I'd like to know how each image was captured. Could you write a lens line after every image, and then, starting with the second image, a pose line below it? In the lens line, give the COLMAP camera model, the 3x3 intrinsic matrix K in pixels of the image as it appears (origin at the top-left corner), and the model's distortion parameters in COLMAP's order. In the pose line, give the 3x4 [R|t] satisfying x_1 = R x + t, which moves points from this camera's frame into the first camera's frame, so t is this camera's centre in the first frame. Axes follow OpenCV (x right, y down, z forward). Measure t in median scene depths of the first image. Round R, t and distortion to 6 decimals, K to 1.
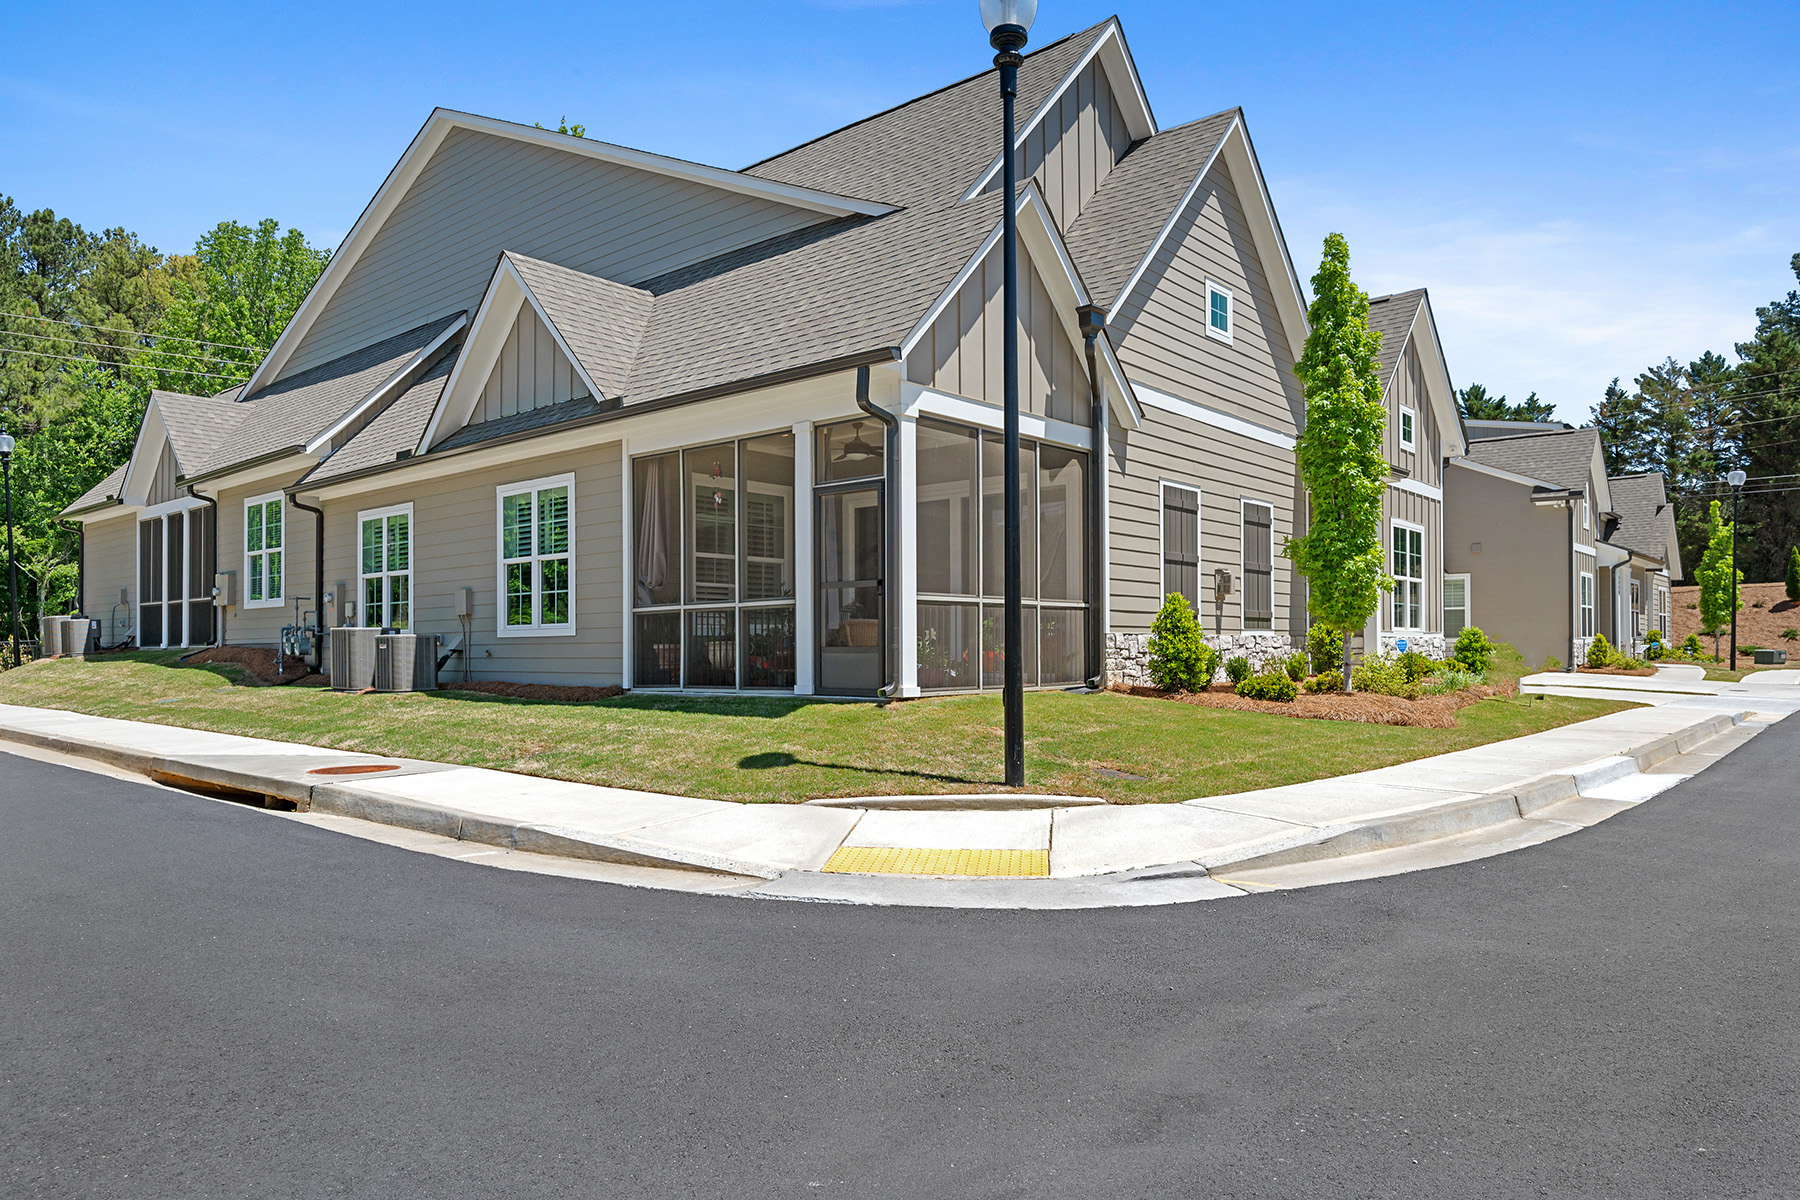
lens RADIAL K [[1128.7, 0, 904.7], [0, 1128.7, 611.6], [0, 0, 1]] dist [0.038623, 0.001417]
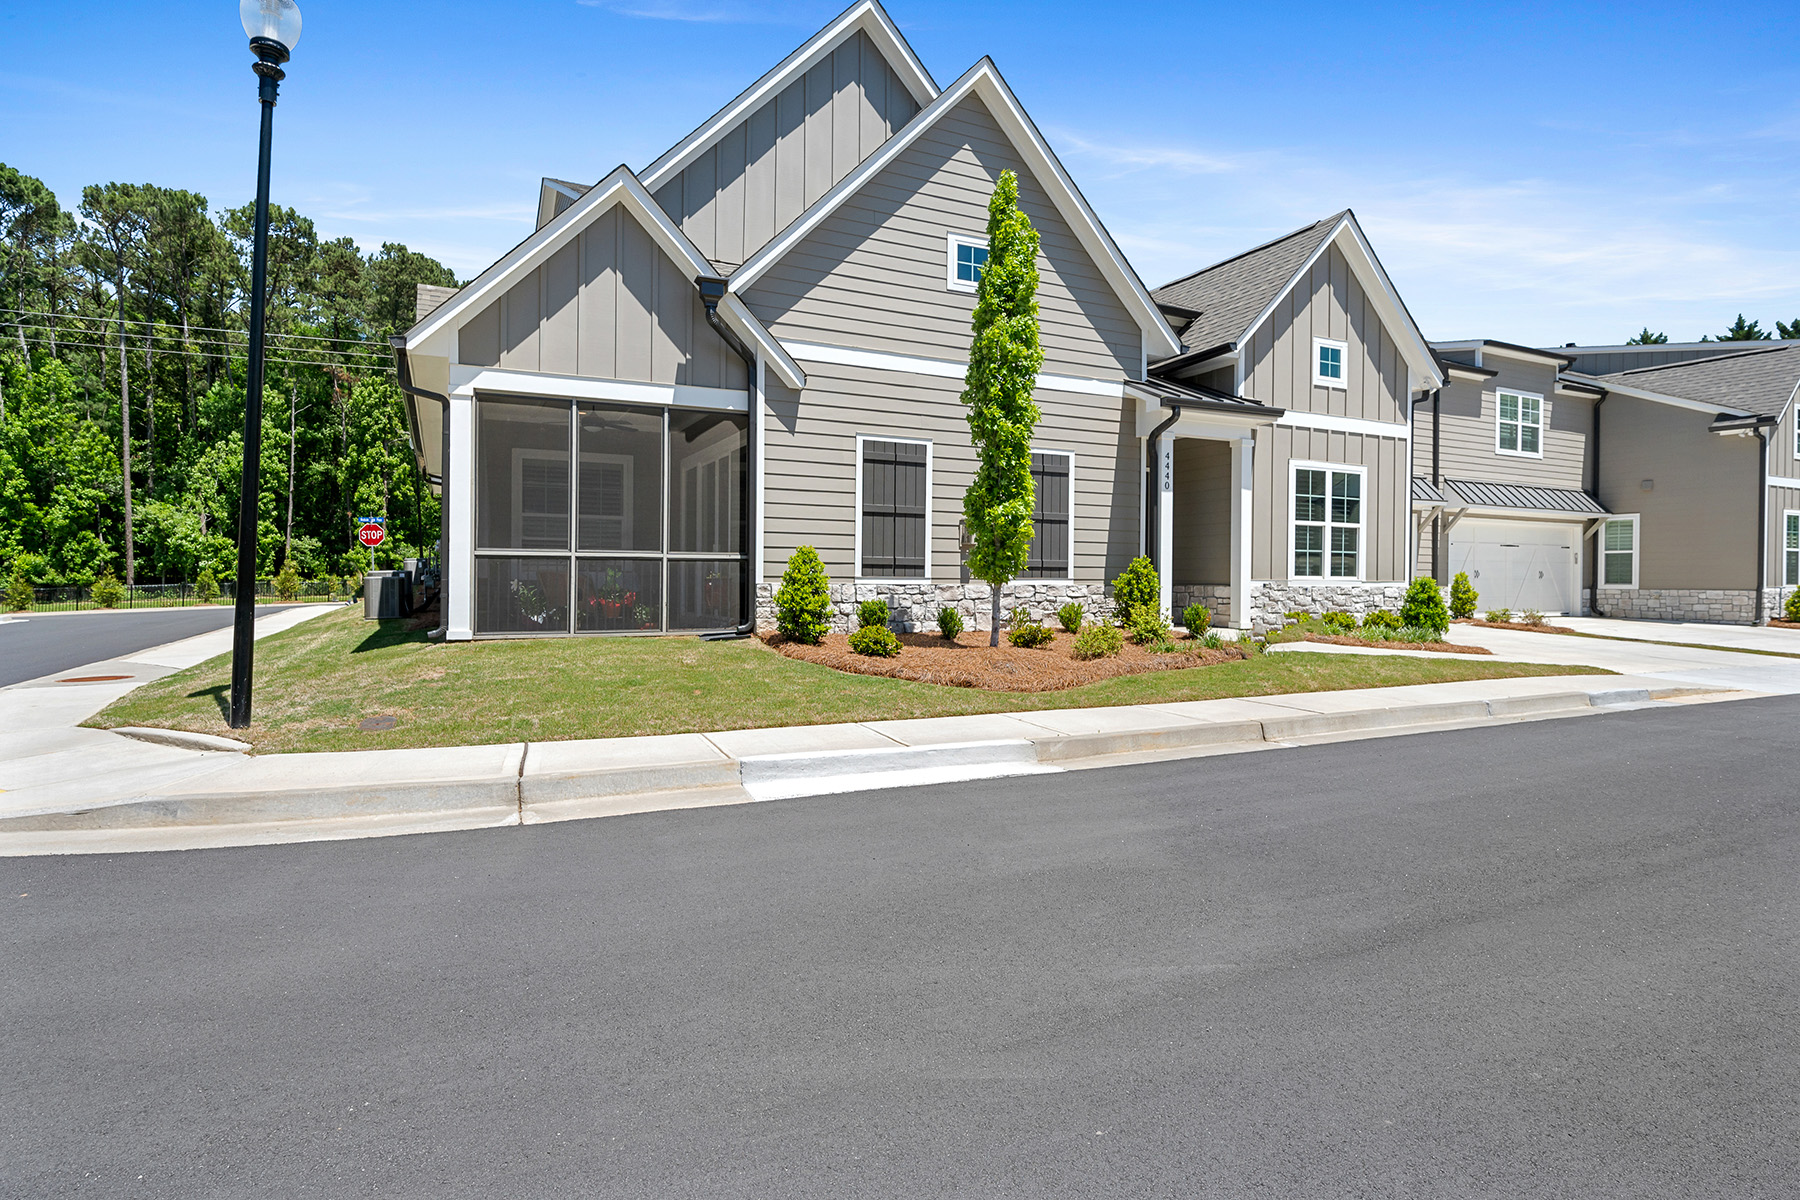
lens RADIAL K [[893.2, 0, 902.9], [0, 893.2, 592.1], [0, 0, 1]] dist [0.003905, 0.000034]
pose [[0.915492, 0.008608, -0.402243, 0.619527], [0.006073, 0.999361, 0.035210, -0.001277], [0.402289, -0.034678, 0.914856, 0.270962]]
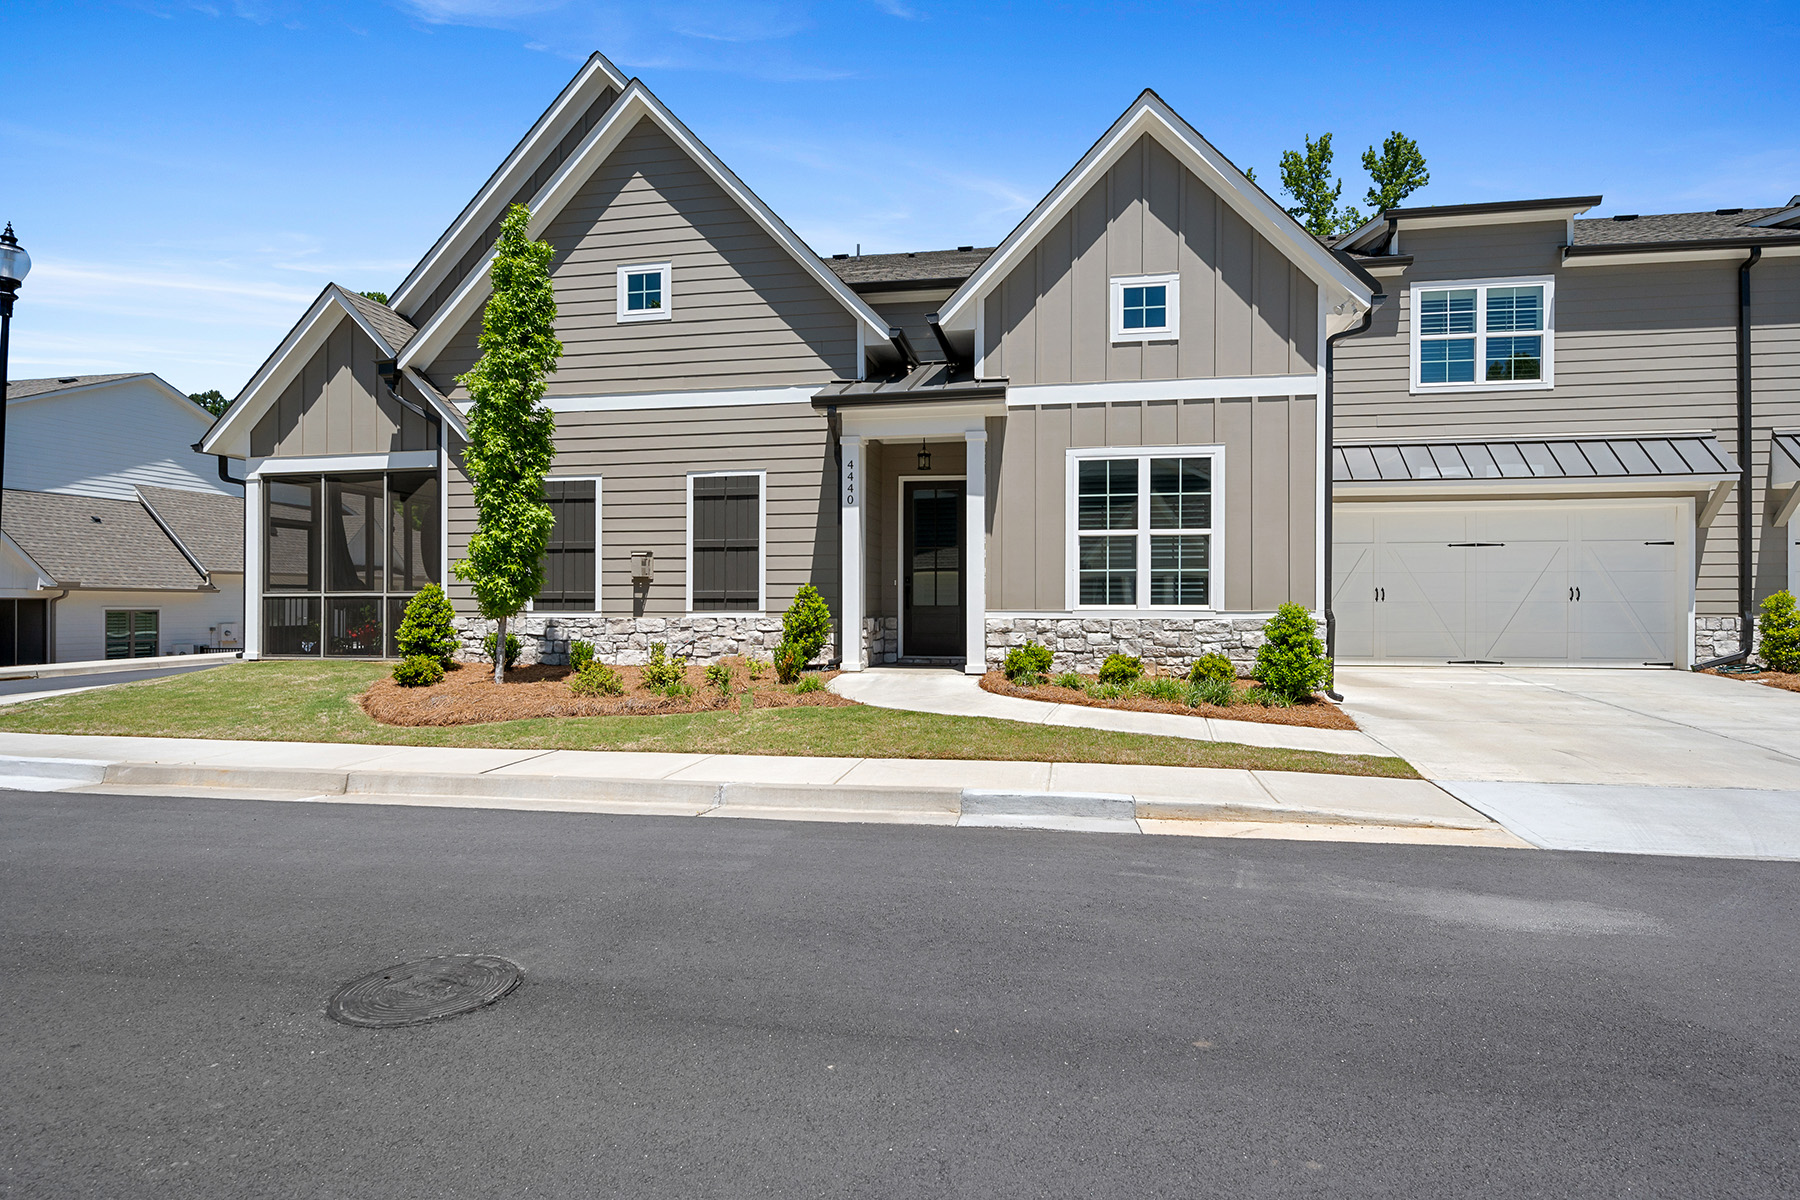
lens RADIAL K [[893.2, 0, 920.4], [0, 893.2, 626.0], [0, 0, 1]] dist [0.003905, 0.000034]
pose [[0.519412, 0.005289, -0.854508, 1.222741], [0.021578, 0.999581, 0.019302, 0.020395], [0.854252, -0.028464, 0.519080, 0.903948]]
